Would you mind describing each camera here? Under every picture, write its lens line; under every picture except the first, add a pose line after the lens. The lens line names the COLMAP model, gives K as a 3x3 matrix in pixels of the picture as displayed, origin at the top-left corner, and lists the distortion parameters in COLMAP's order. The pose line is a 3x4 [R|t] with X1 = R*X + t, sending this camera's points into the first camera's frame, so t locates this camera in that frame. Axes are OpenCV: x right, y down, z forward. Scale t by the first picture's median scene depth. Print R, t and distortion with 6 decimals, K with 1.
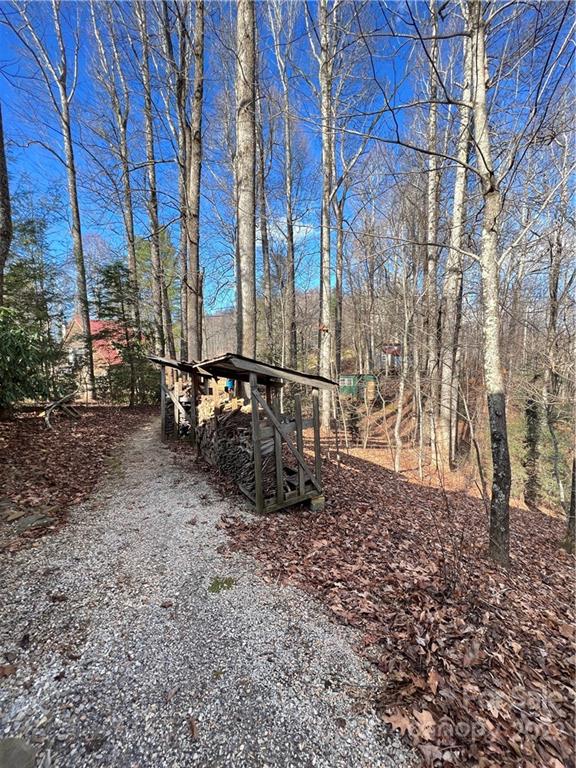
lens RADIAL K [[307.4, 0, 286.2], [0, 307.4, 382.1], [0, 0, 1]] dist [0.000479, 0.000080]
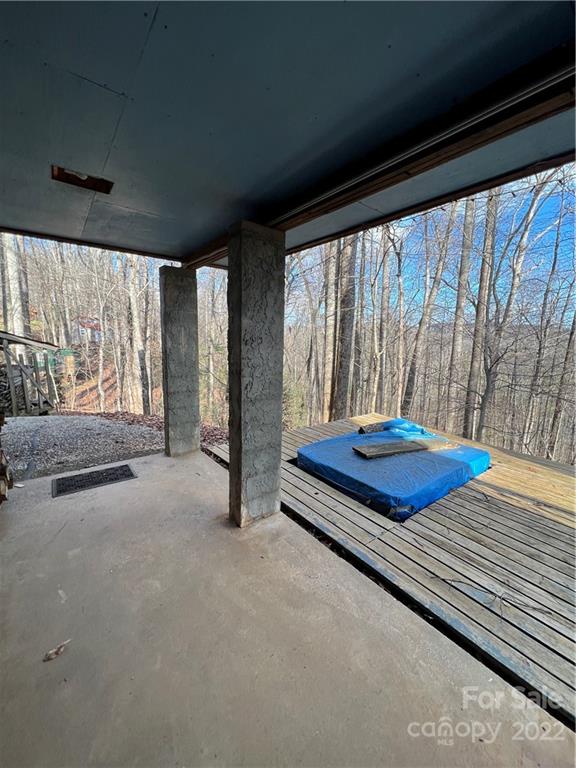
lens RADIAL K [[307.4, 0, 284.7], [0, 307.4, 383.9], [0, 0, 1]] dist [0.000479, 0.000080]
pose [[0.632884, -0.089404, 0.769067, -0.067575], [0.025148, 0.995160, 0.094993, 0.014244], [-0.773838, -0.040779, 0.632069, -0.197520]]
